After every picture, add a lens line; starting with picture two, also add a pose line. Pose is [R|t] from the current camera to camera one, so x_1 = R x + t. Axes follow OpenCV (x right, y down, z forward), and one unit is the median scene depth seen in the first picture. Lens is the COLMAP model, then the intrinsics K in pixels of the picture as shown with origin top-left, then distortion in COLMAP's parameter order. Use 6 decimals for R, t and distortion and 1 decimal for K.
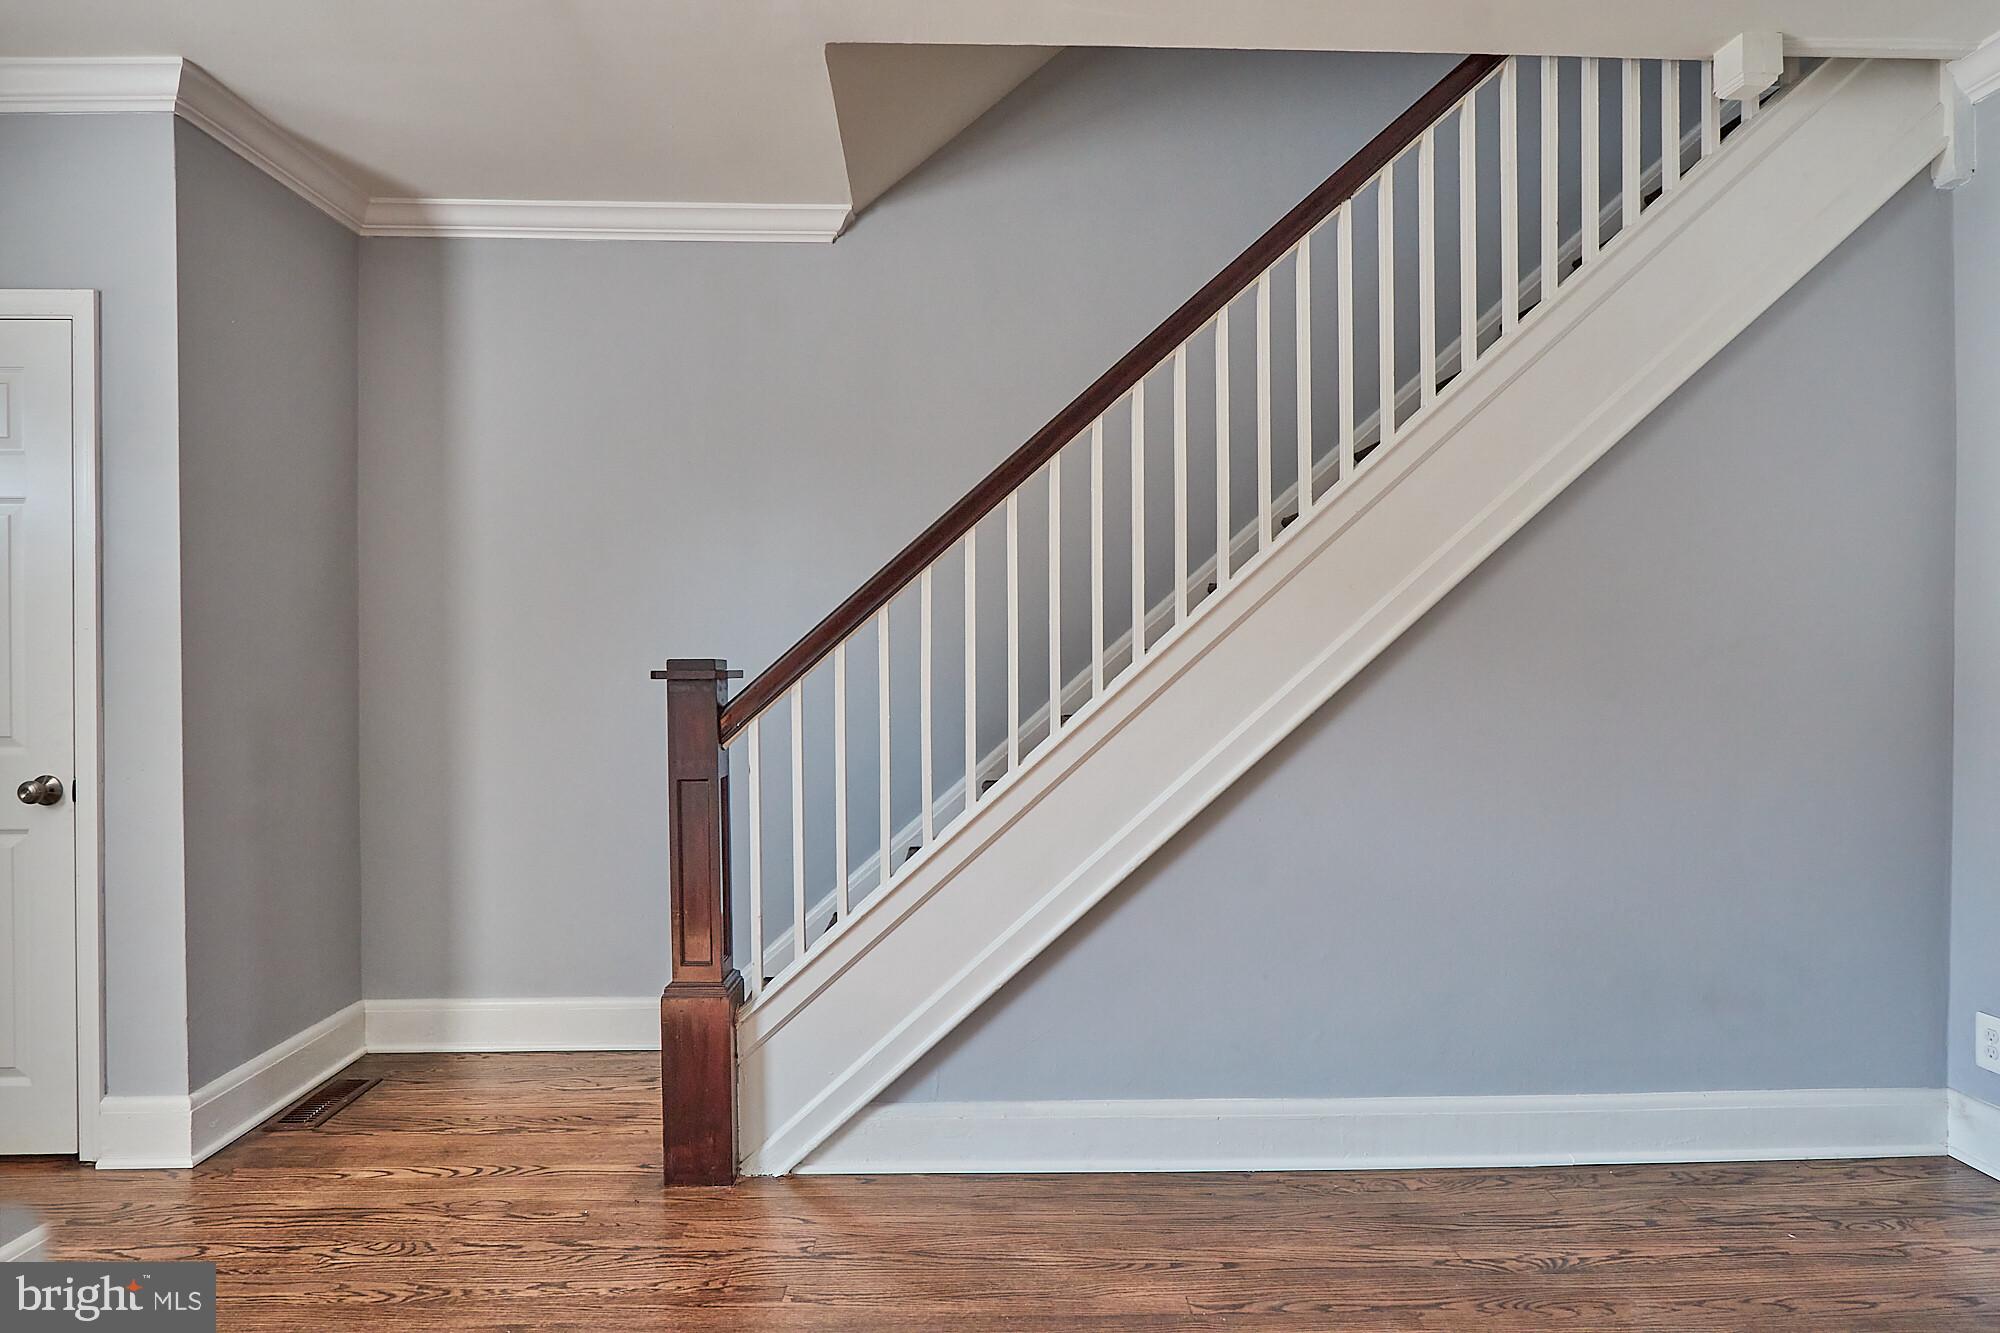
lens RADIAL K [[1095.6, 0, 999.8], [0, 1095.6, 677.9], [0, 0, 1]] dist [-0.009786, -0.000665]
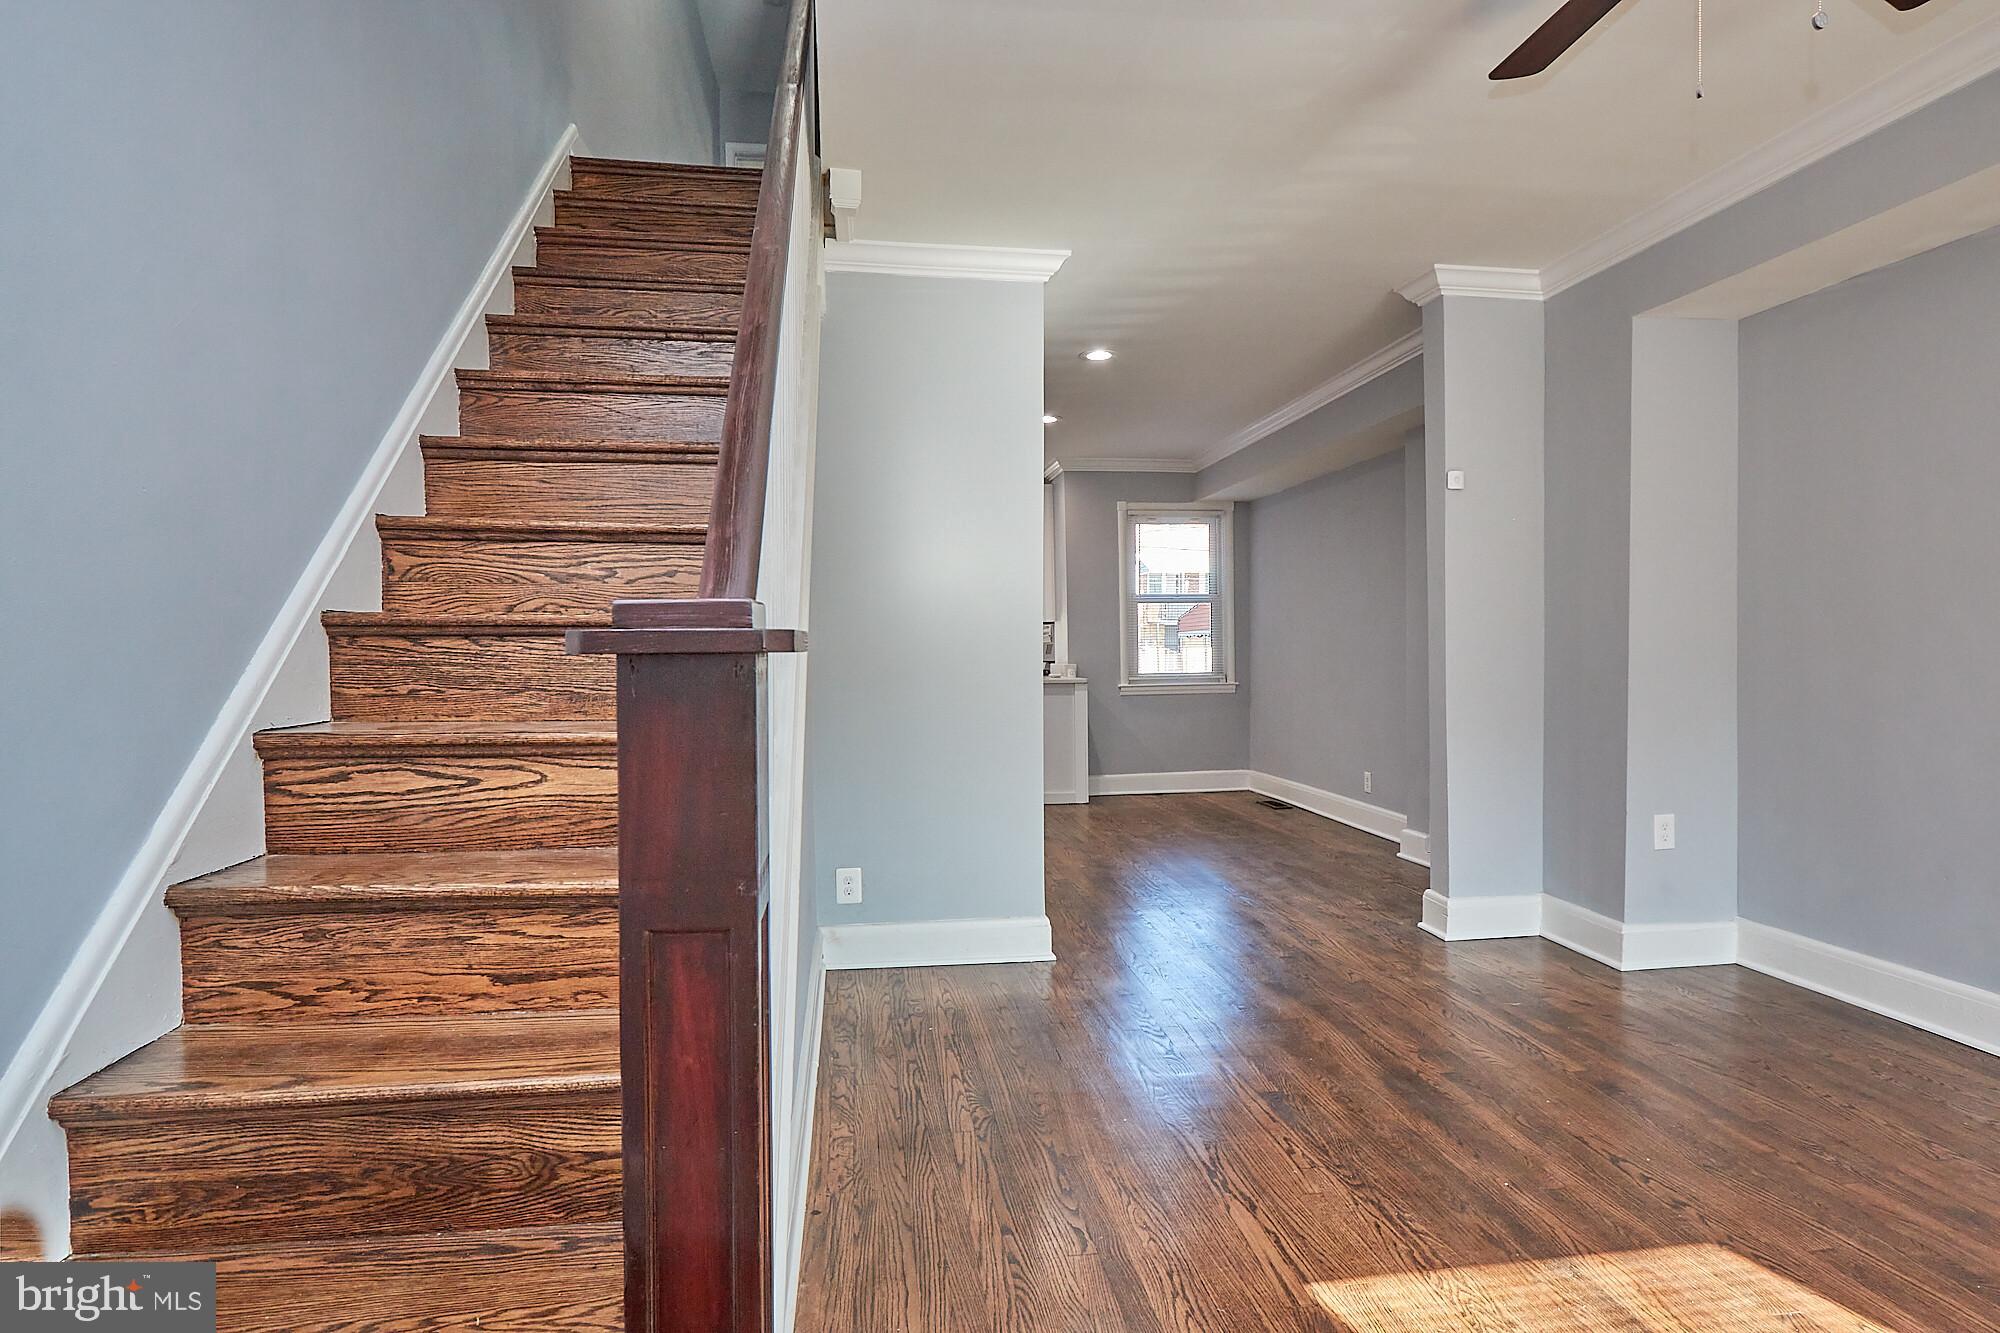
lens RADIAL K [[1095.6, 0, 999.8], [0, 1095.6, 677.9], [0, 0, 1]] dist [-0.009786, -0.000665]
pose [[-0.100259, -0.024848, 0.994651, -0.665062], [0.017730, 0.999485, 0.026756, 0.001958], [-0.994803, 0.020318, -0.099767, 0.939871]]
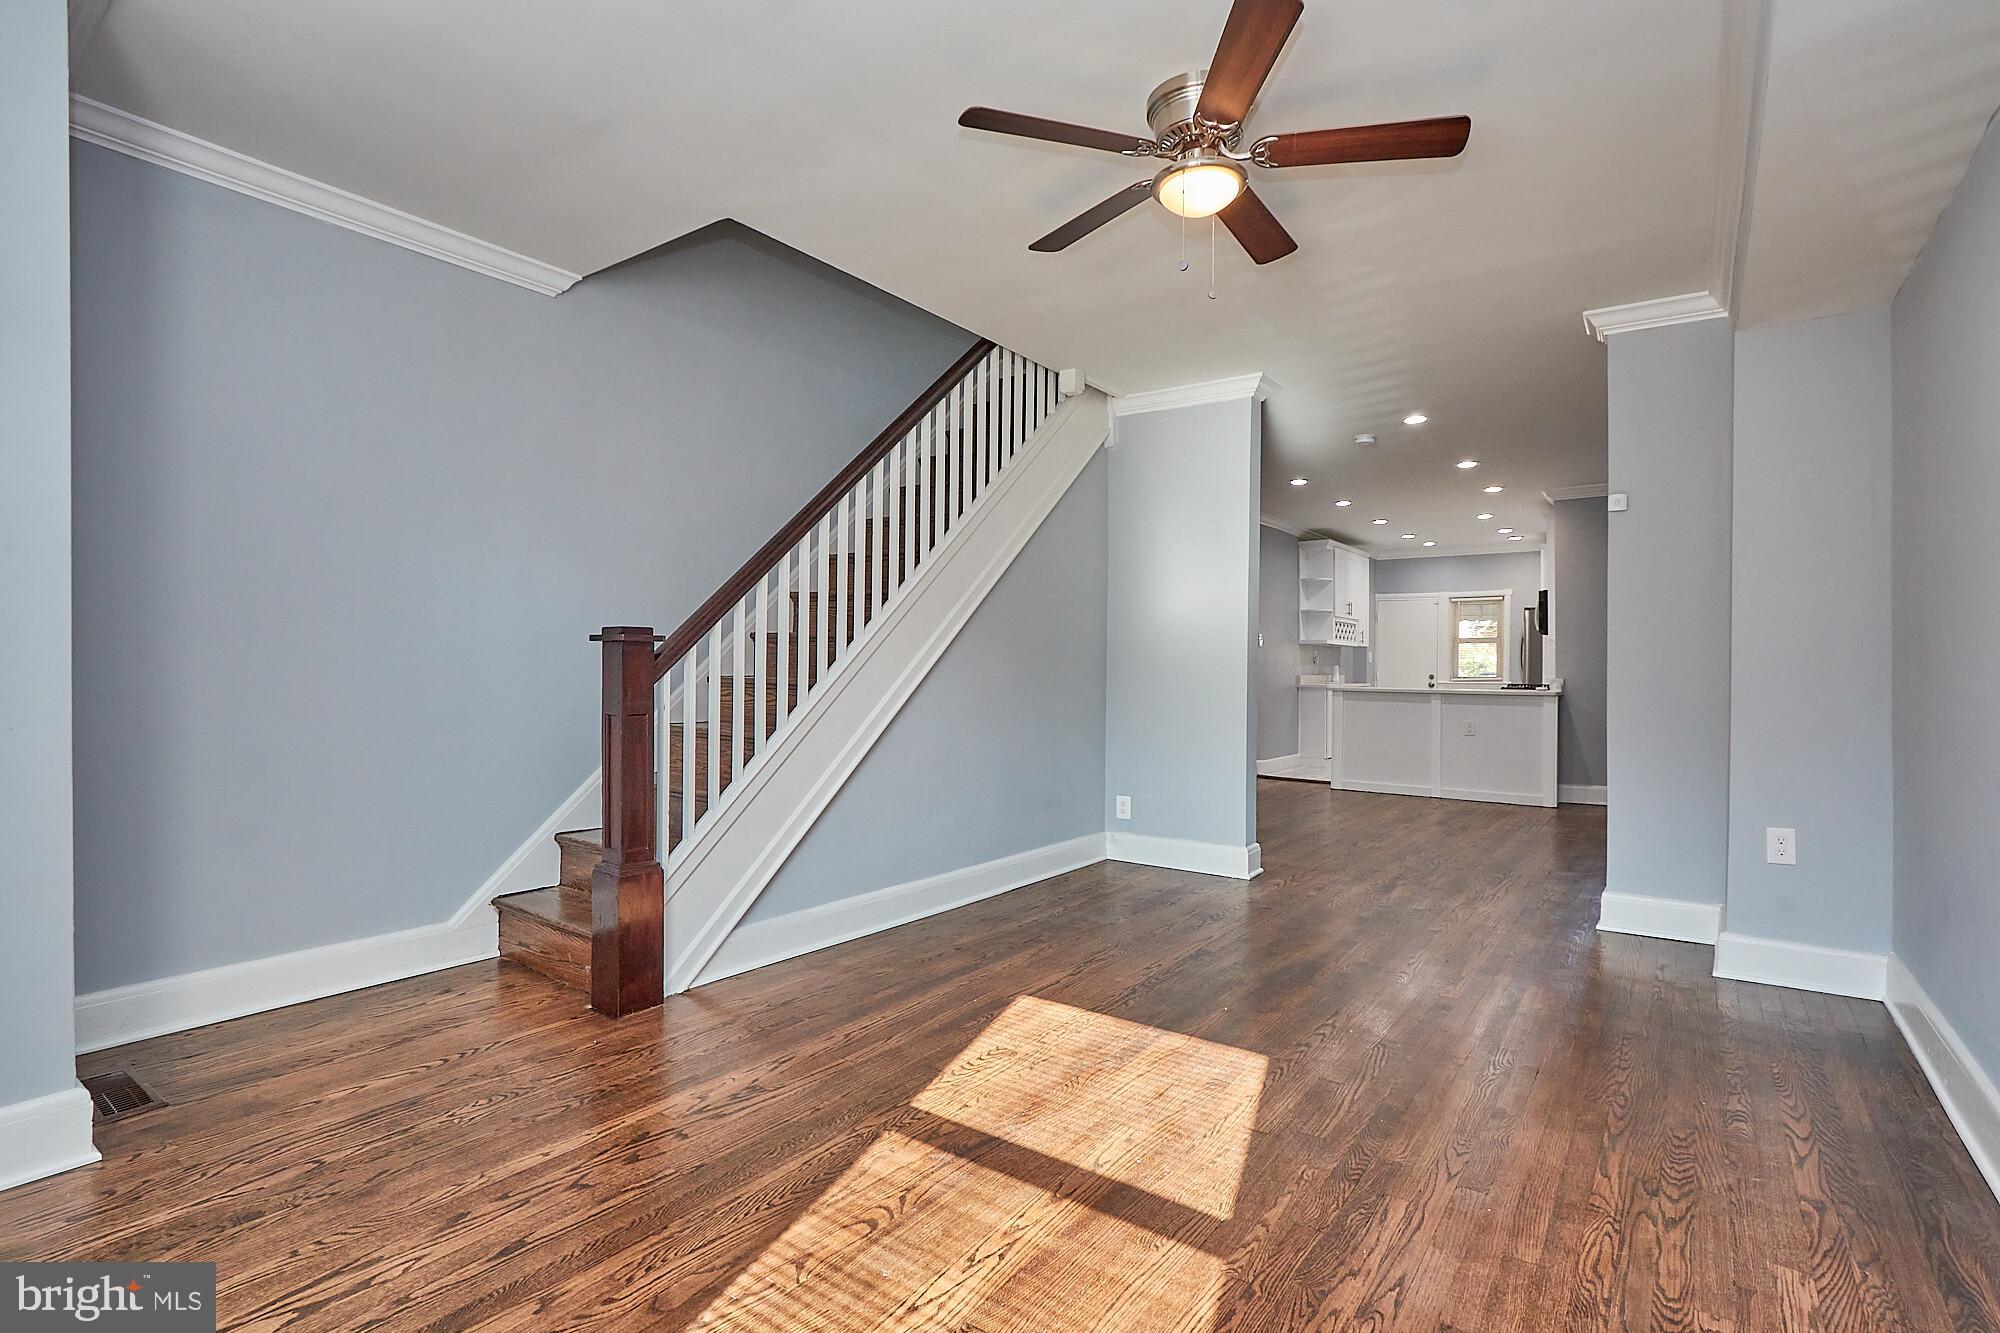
lens RADIAL K [[936.3, 0, 994.4], [0, 936.3, 674.4], [0, 0, 1]] dist [-0.010825, 0.000838]
pose [[0.622864, 0.000453, 0.782330, -0.904801], [-0.000969, 1.000000, 0.000192, 0.040864], [-0.782330, -0.000877, 0.622864, -0.078074]]
